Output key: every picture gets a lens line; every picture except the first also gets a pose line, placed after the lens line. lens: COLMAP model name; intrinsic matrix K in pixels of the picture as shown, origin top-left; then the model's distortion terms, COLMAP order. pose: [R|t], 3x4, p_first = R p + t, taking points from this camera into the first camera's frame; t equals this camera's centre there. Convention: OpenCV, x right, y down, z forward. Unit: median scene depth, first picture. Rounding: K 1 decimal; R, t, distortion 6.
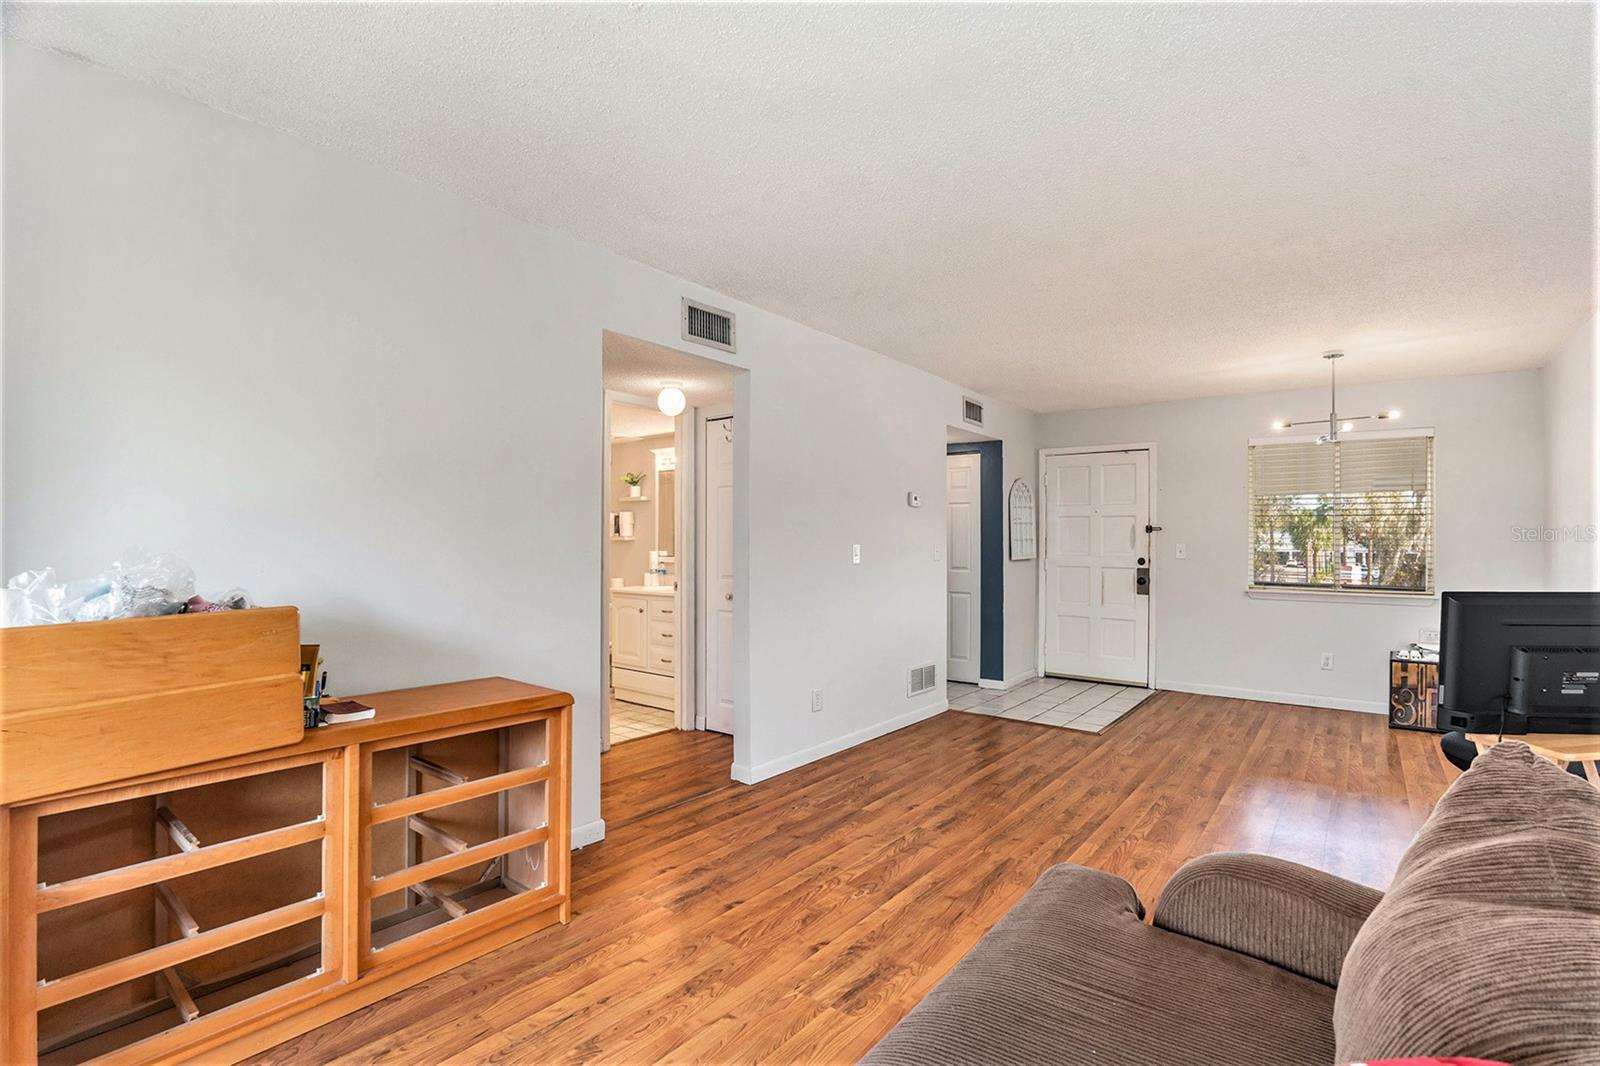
lens RADIAL K [[760.7, 0, 806.4], [0, 760.7, 531.1], [0, 0, 1]] dist [-0.040804, 0.001946]
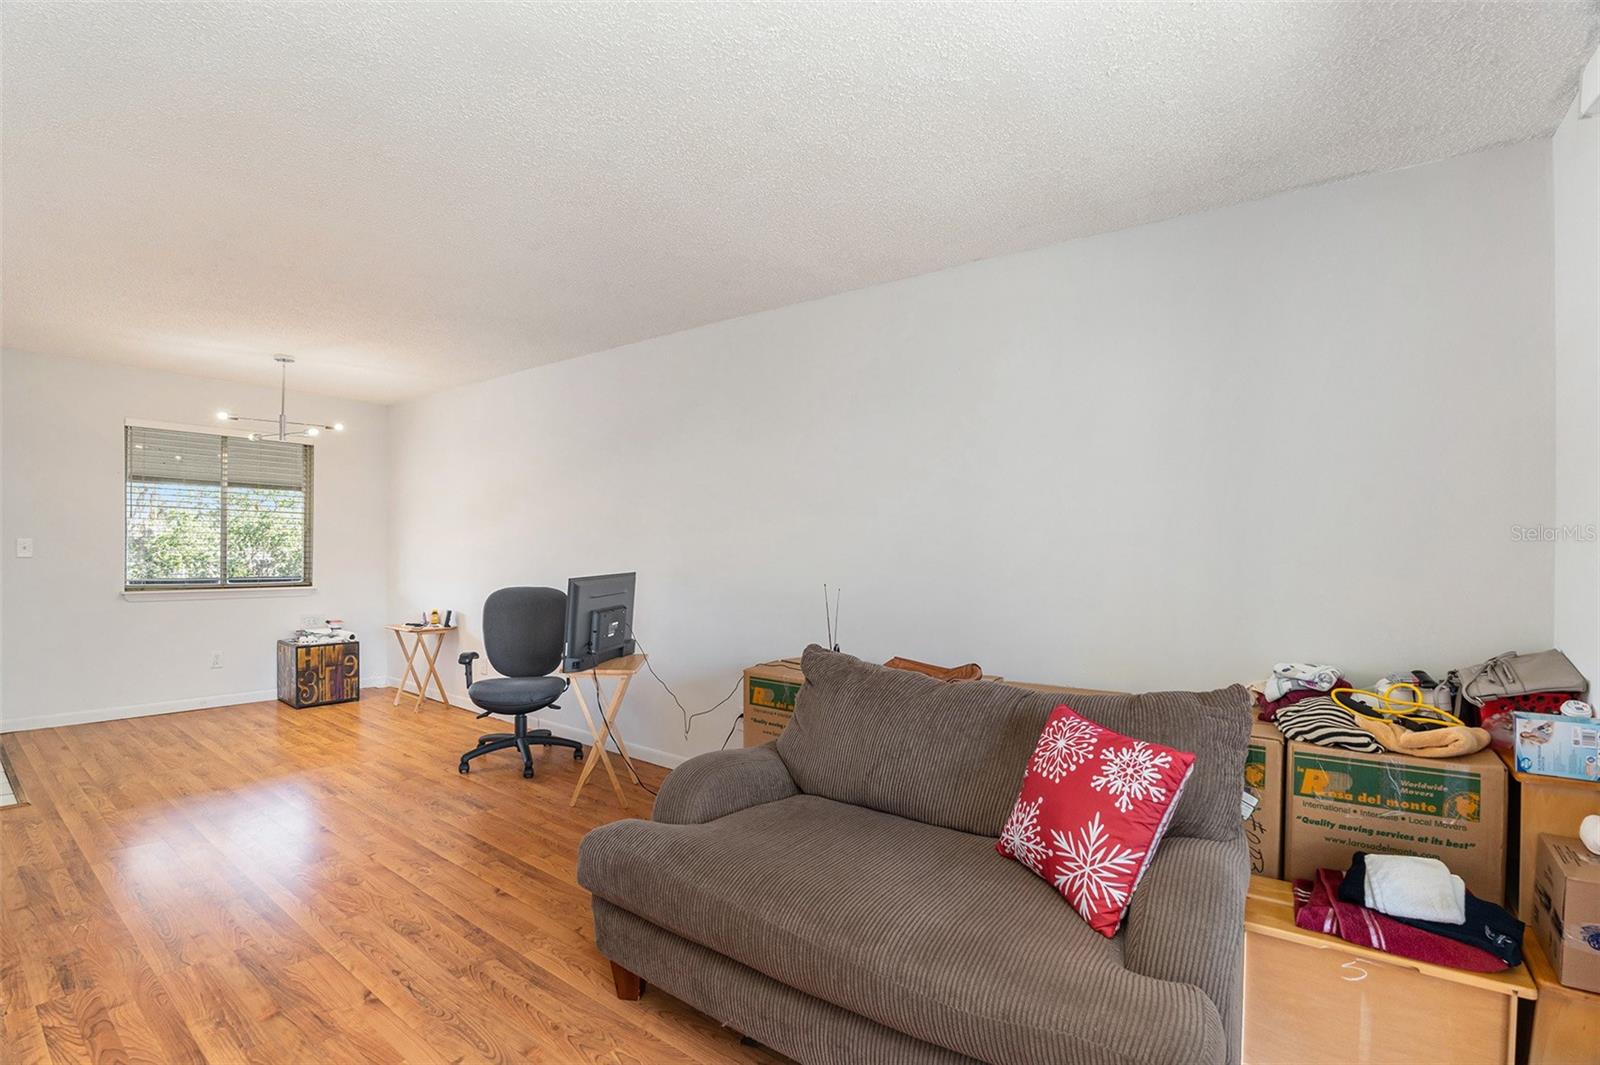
lens RADIAL K [[741.7, 0, 810.0], [0, 741.7, 534.4], [0, 0, 1]] dist [-0.056579, 0.007022]
pose [[-0.006093, 0.007369, 0.999954, -0.292951], [-0.023703, 0.999691, -0.007511, -0.001491], [-0.999700, -0.023748, -0.005916, 0.270222]]
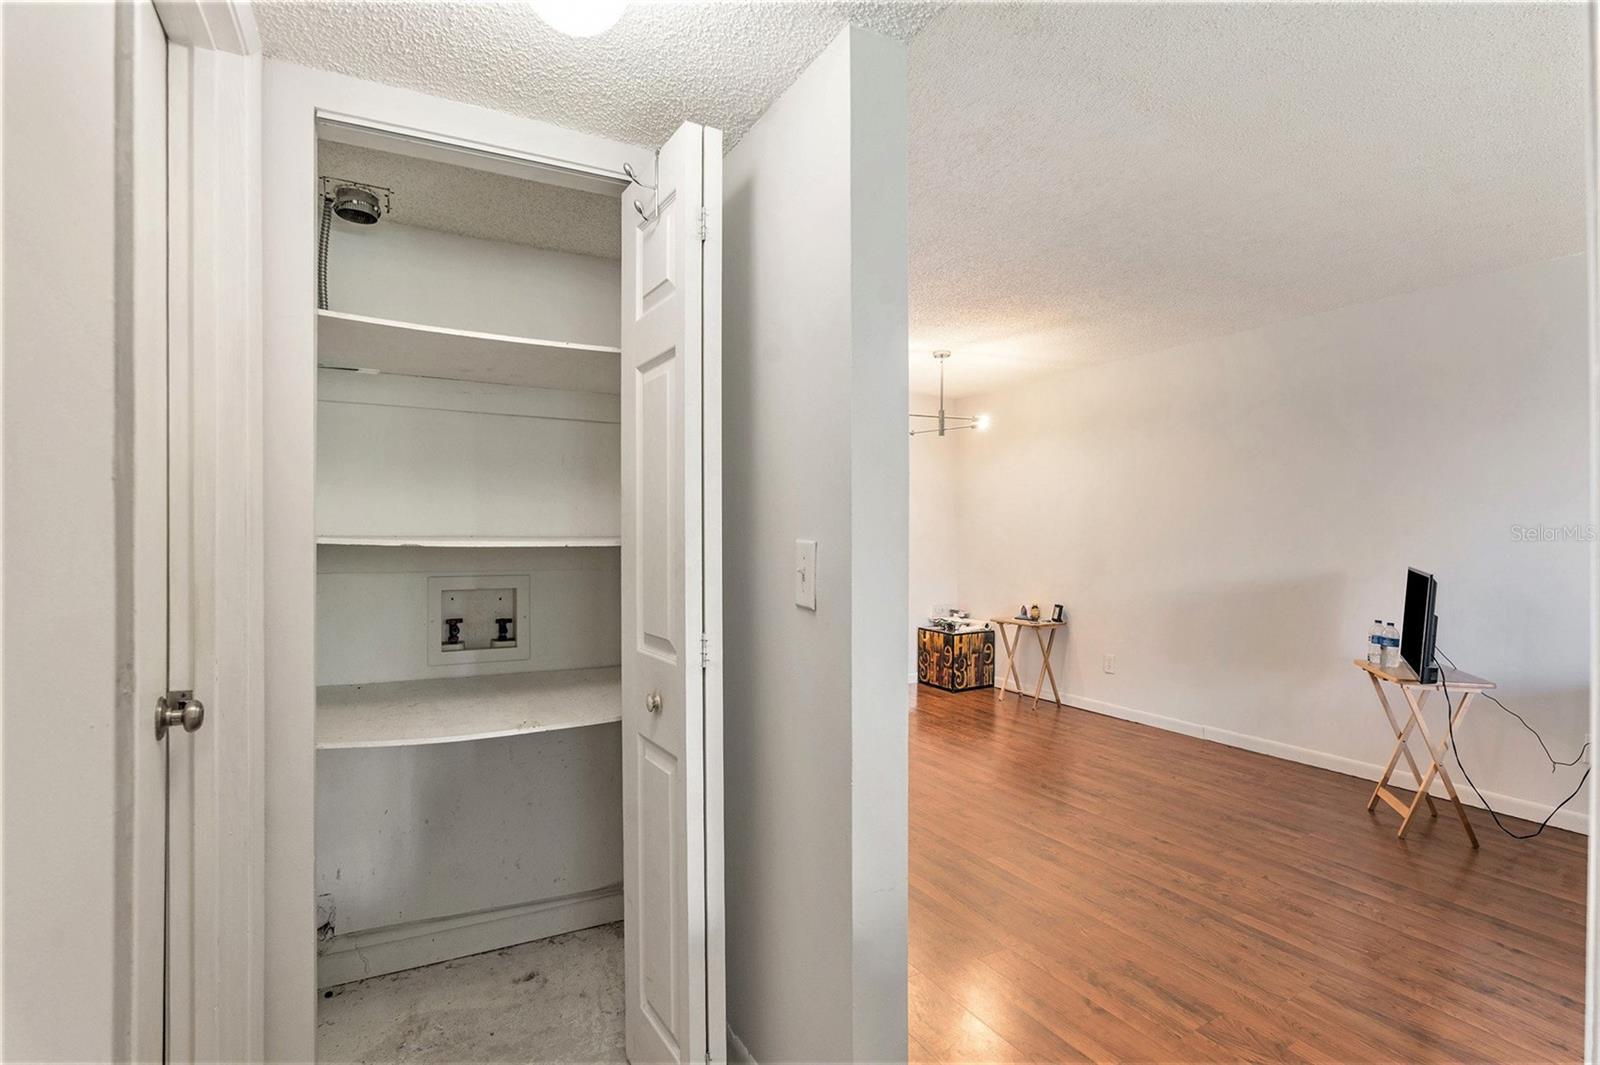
lens RADIAL K [[760.7, 0, 806.4], [0, 760.7, 530.6], [0, 0, 1]] dist [-0.040804, 0.001946]
pose [[0.384549, -0.006072, 0.923084, -0.349576], [-0.014116, 0.999823, 0.012457, 0.001041], [-0.922997, -0.017820, 0.384395, 0.750838]]
